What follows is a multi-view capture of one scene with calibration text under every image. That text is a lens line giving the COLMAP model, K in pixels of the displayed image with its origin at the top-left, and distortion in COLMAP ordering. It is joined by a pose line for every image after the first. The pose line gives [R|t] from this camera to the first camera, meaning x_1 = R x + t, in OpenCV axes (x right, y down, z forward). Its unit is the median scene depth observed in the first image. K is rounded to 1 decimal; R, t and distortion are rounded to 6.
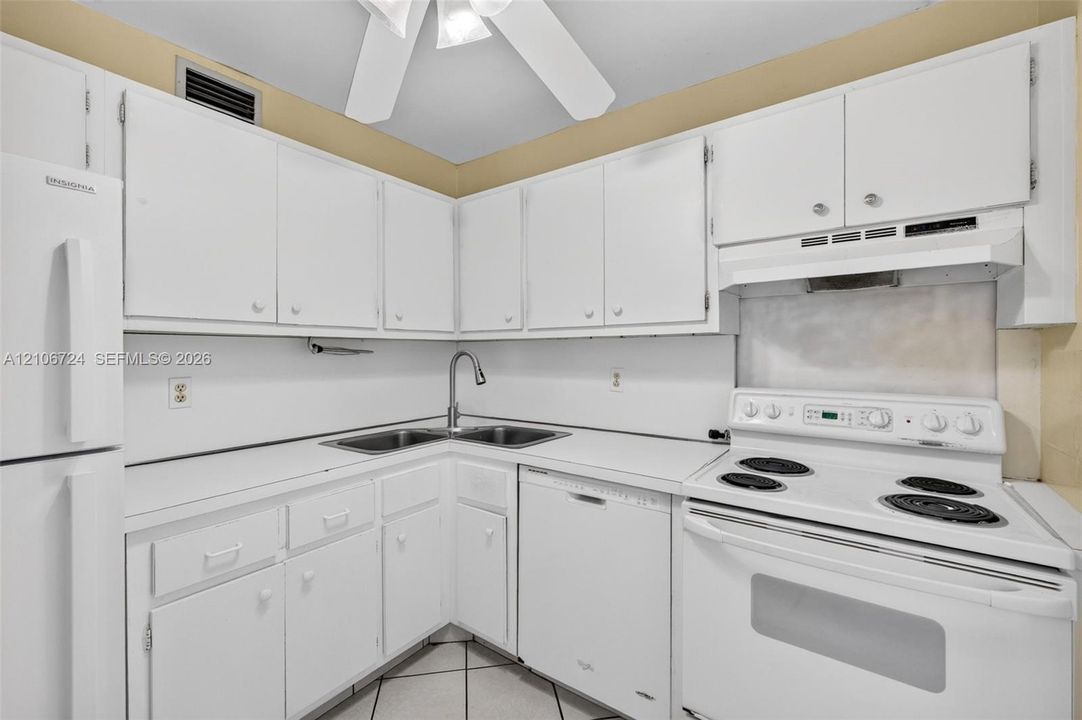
lens RADIAL K [[442.2, 0, 542.6], [0, 442.2, 350.6], [0, 0, 1]] dist [0.001649, -0.000285]
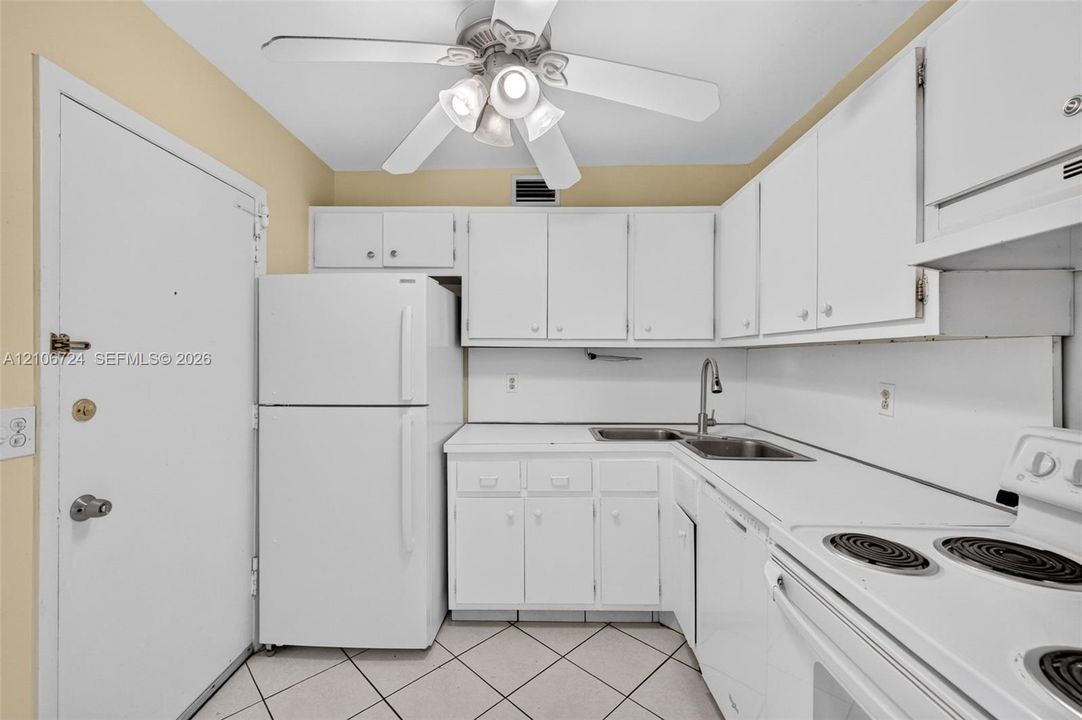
lens RADIAL K [[449.3, 0, 544.4], [0, 449.3, 356.1], [0, 0, 1]] dist [-0.000701, 0.000609]
pose [[0.592732, 0.004110, -0.805389, 0.579952], [-0.002888, 0.999991, 0.002978, -0.009600], [0.805395, 0.000561, 0.592738, 0.121933]]
